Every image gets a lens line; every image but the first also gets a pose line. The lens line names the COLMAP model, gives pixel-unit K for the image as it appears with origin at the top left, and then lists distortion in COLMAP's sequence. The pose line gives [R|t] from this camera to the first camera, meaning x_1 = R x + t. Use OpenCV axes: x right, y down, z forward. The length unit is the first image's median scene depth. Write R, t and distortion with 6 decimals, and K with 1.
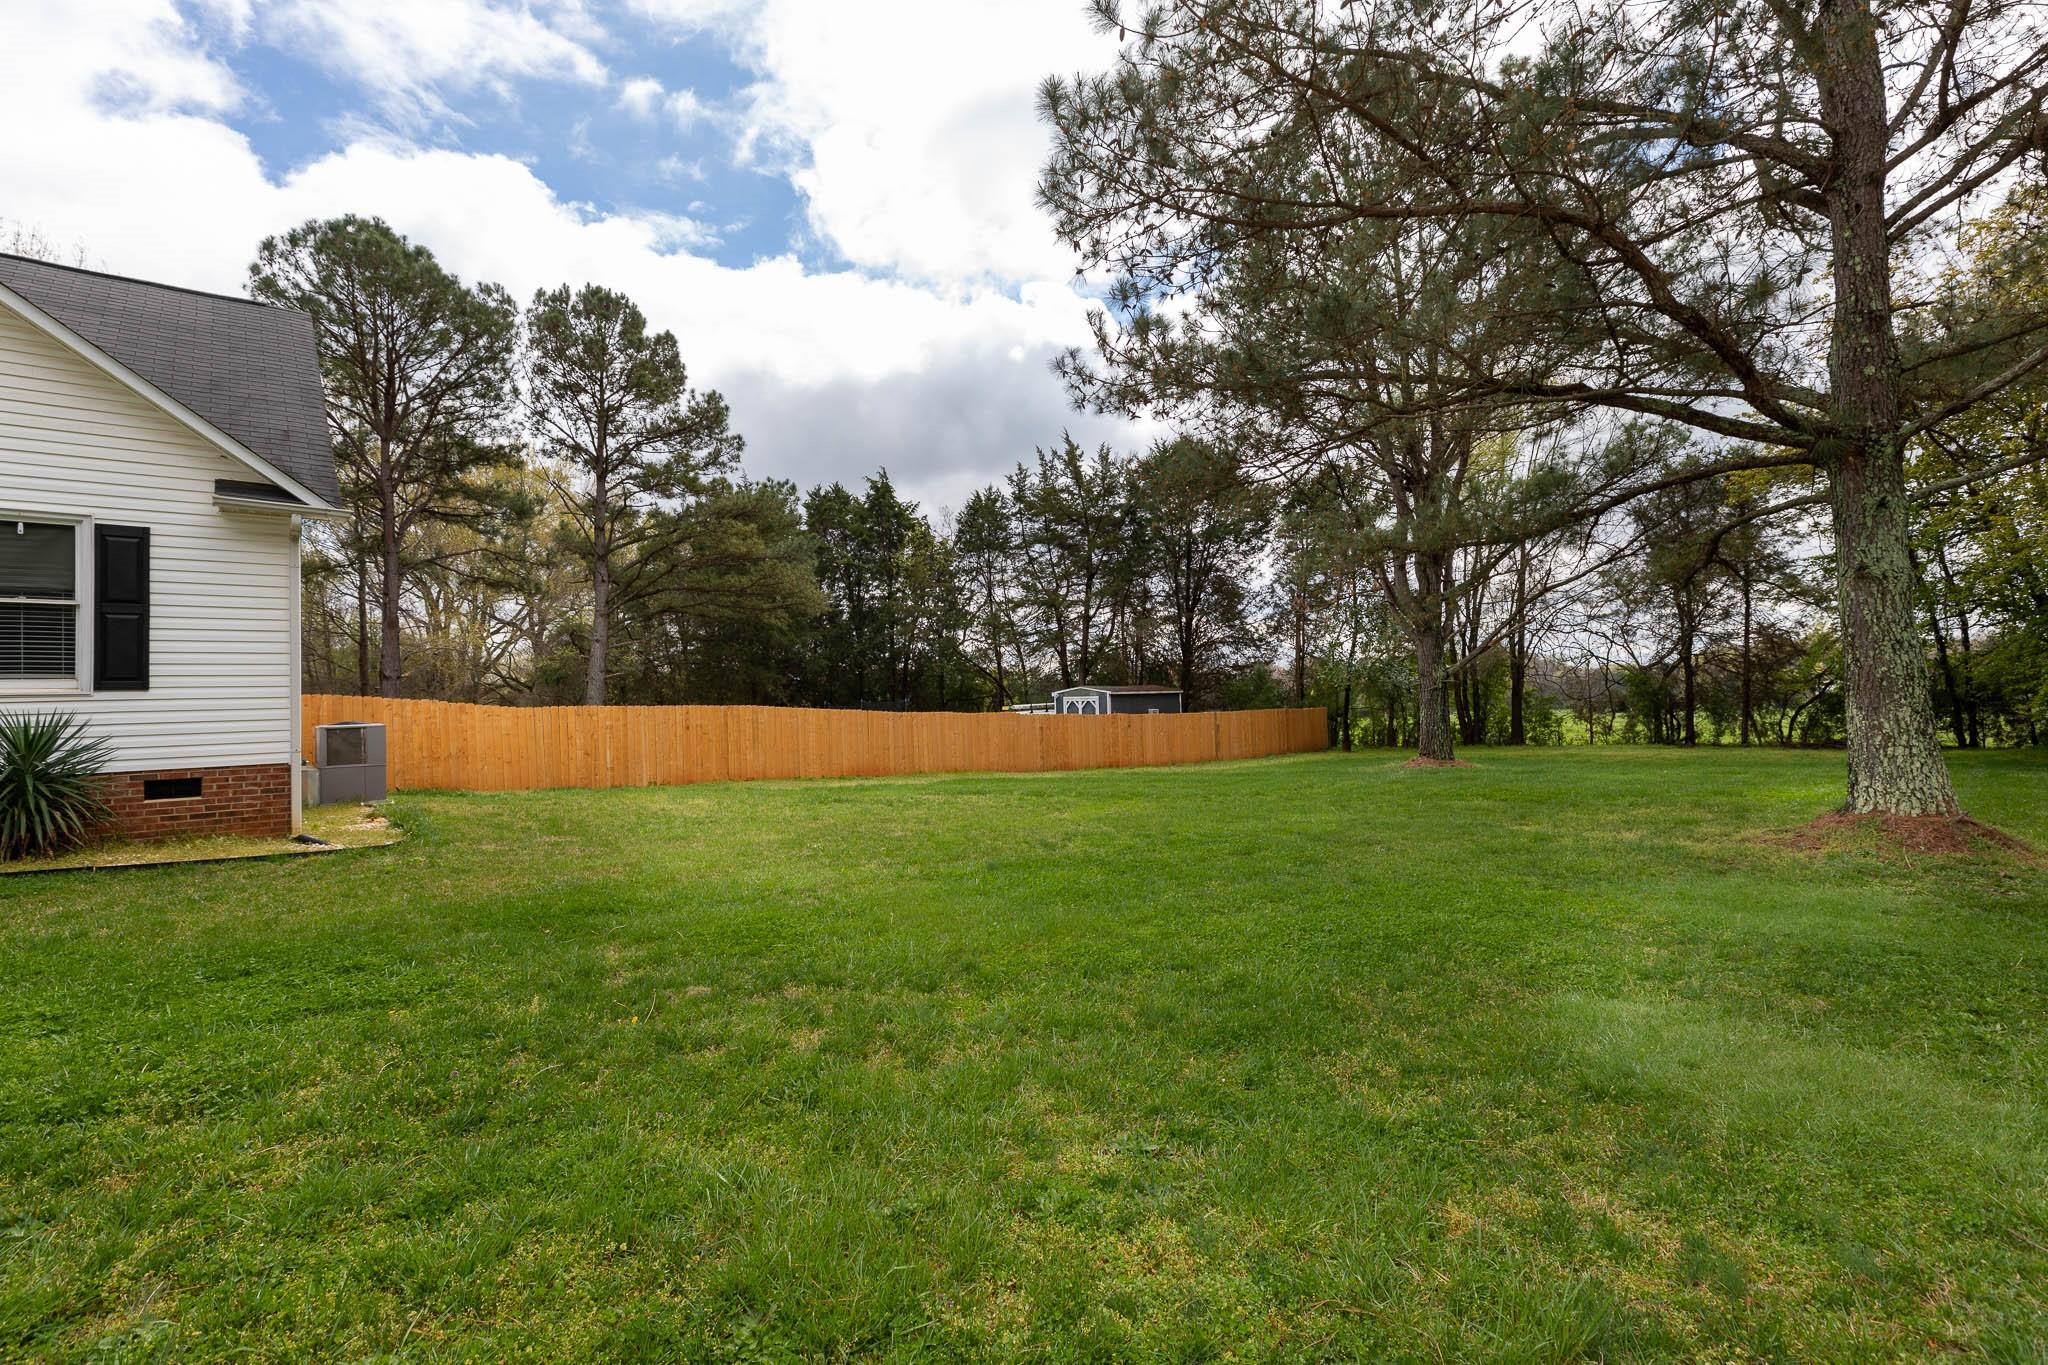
lens RADIAL K [[925.9, 0, 982.8], [0, 925.9, 669.4], [0, 0, 1]] dist [0.001222, 0.000251]
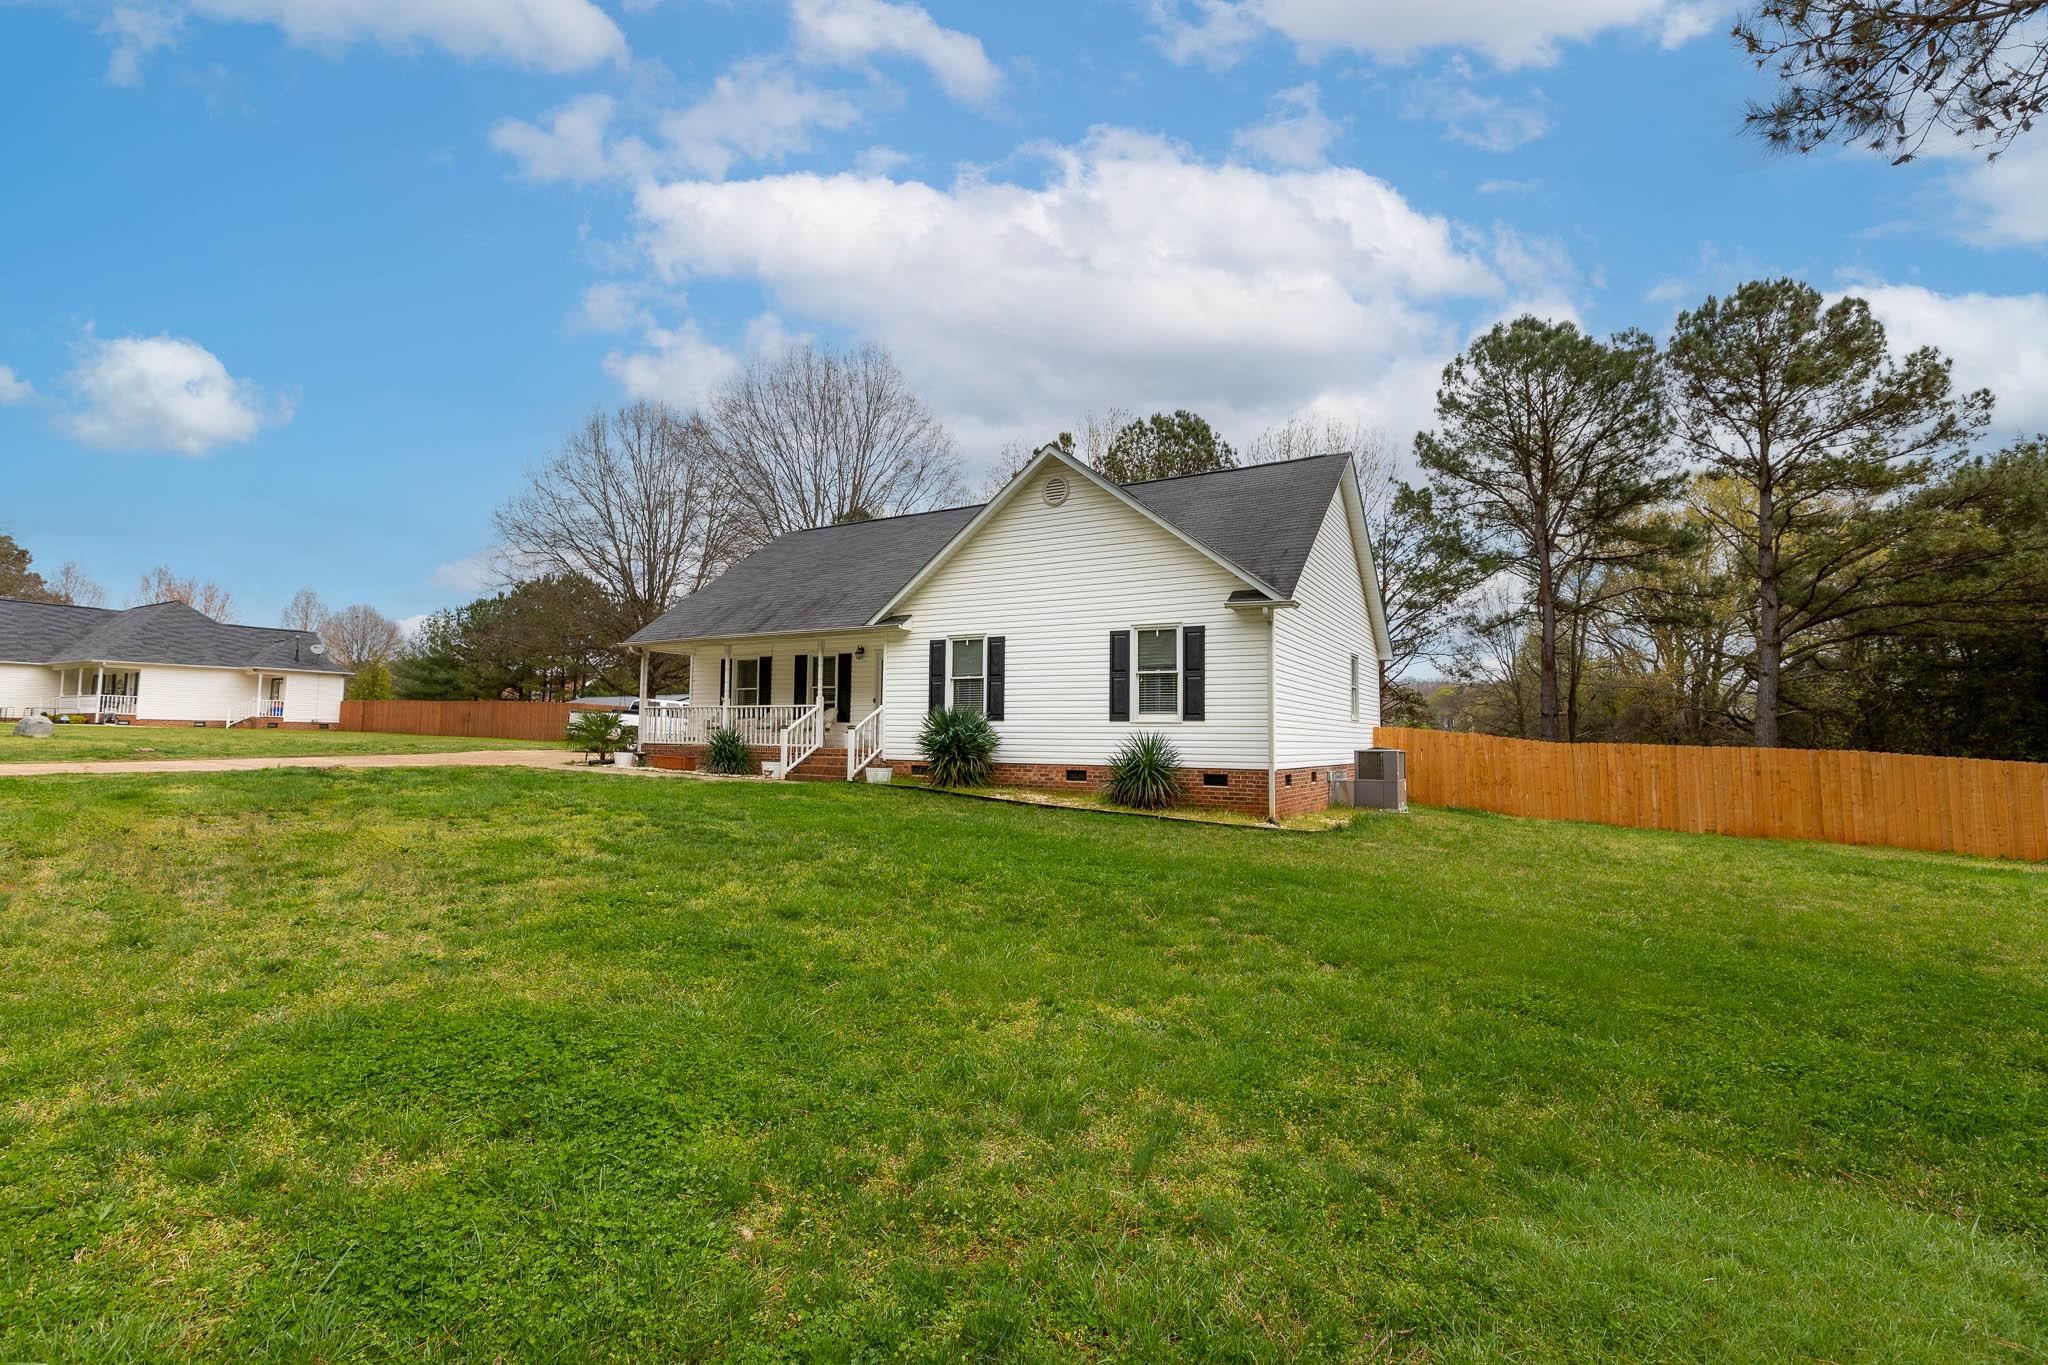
lens RADIAL K [[918.2, 0, 1026.4], [0, 918.2, 657.9], [0, 0, 1]] dist [0.001520, 0.000004]
pose [[0.346768, -0.055498, -0.936307, 0.162365], [0.005382, 0.998349, -0.057182, 0.000448], [0.937935, 0.014790, 0.346495, 0.029893]]
